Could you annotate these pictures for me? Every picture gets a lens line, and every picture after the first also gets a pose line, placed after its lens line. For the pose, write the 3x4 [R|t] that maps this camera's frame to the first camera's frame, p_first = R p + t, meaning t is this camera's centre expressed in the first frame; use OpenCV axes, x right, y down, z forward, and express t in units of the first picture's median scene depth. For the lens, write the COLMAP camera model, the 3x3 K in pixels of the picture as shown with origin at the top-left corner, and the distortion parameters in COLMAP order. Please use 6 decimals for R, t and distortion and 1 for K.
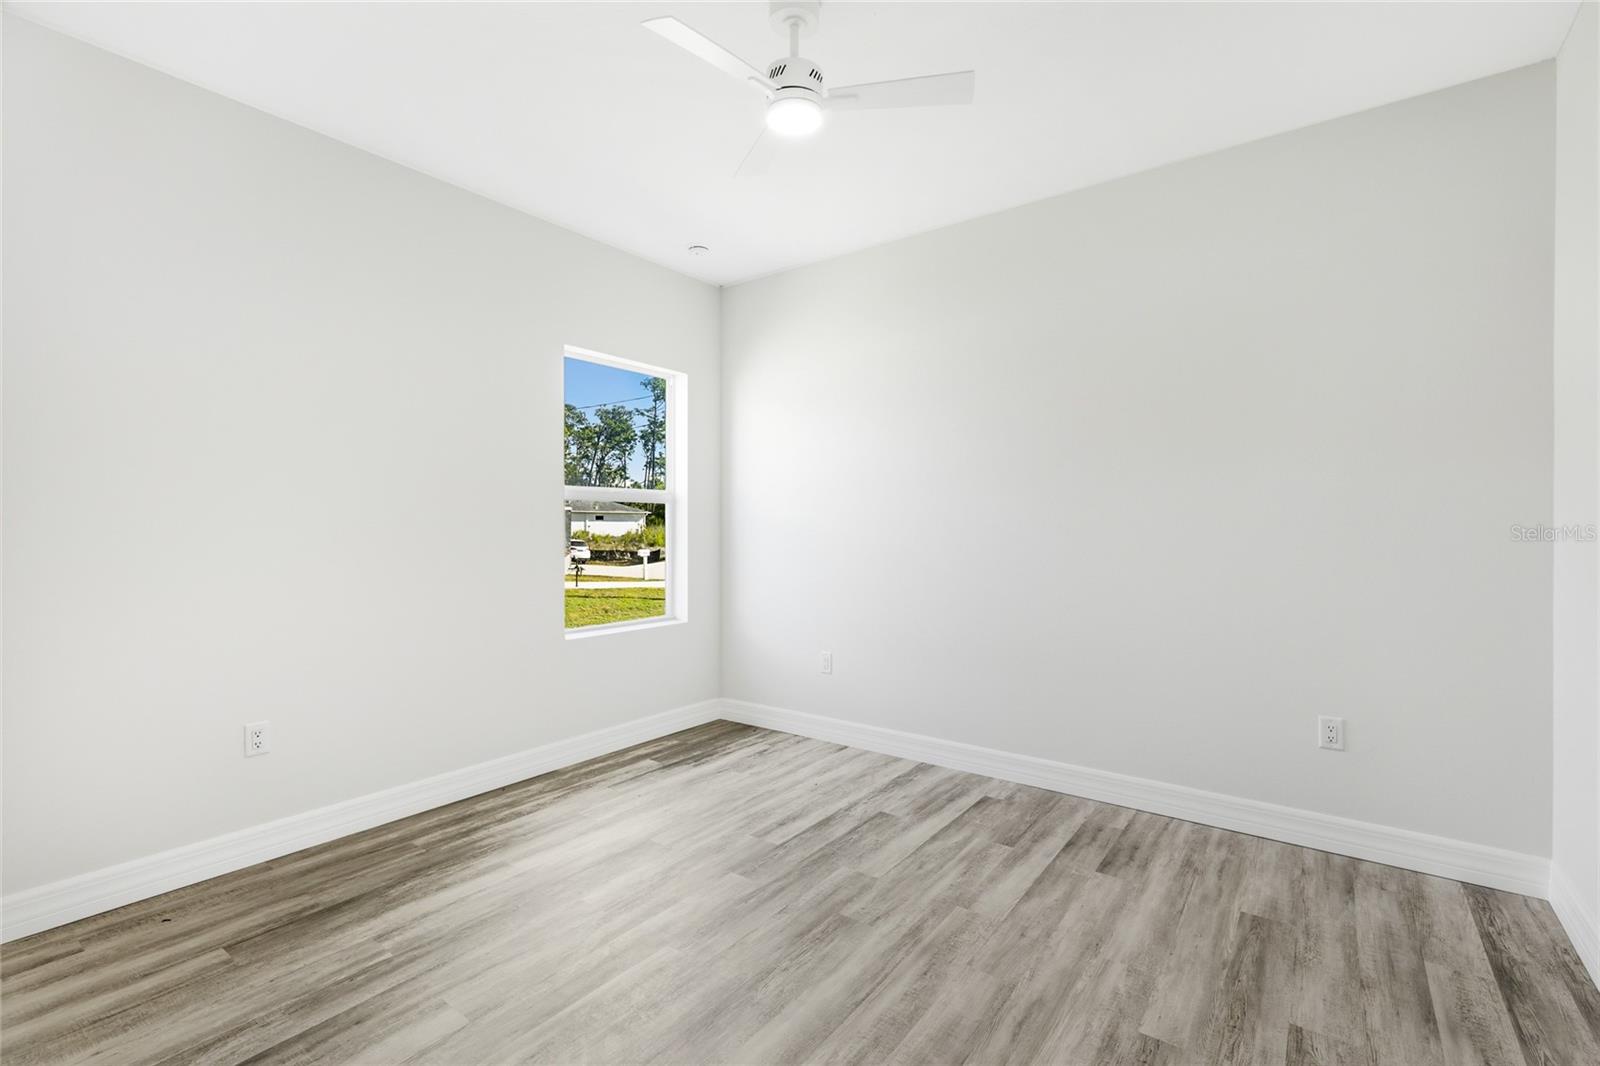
lens RADIAL K [[717.1, 0, 799.8], [0, 717.1, 526.7], [0, 0, 1]] dist [0.002802, -0.000651]
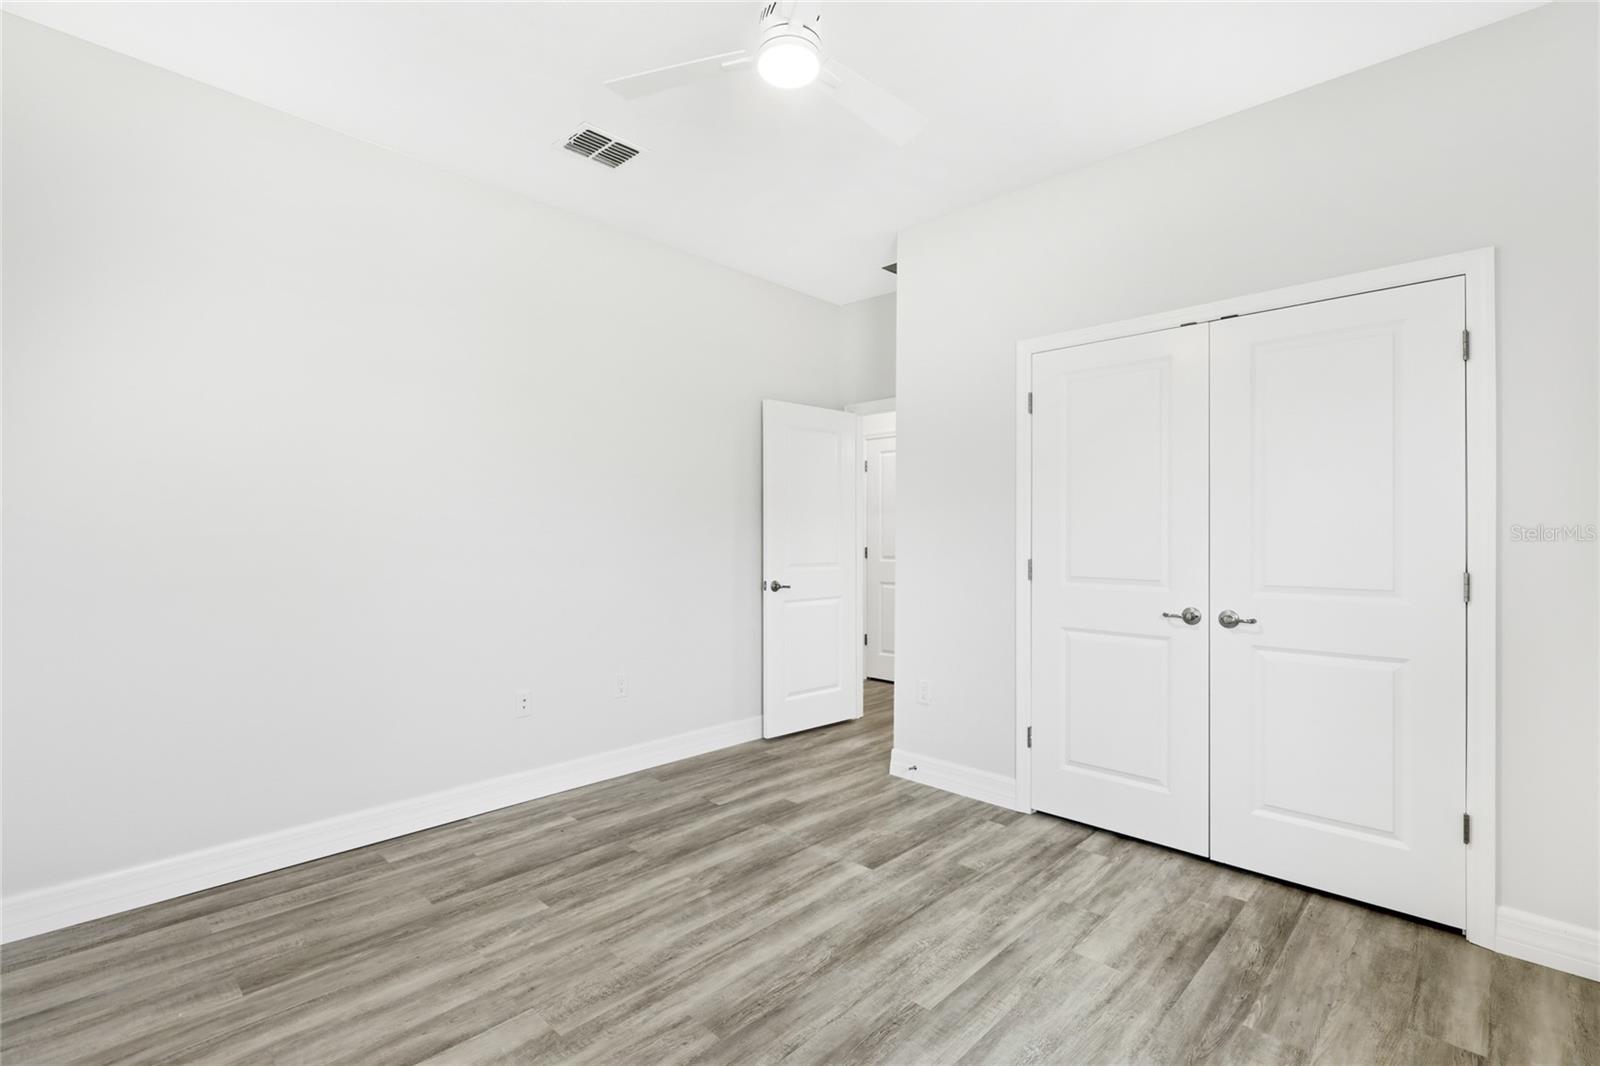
lens RADIAL K [[717.1, 0, 798.6], [0, 717.1, 534.8], [0, 0, 1]] dist [0.002802, -0.000651]
pose [[-0.991386, -0.006118, 0.130826, -0.139736], [-0.005845, 0.999980, 0.002471, -0.001330], [-0.130839, 0.001685, -0.991402, 1.944778]]
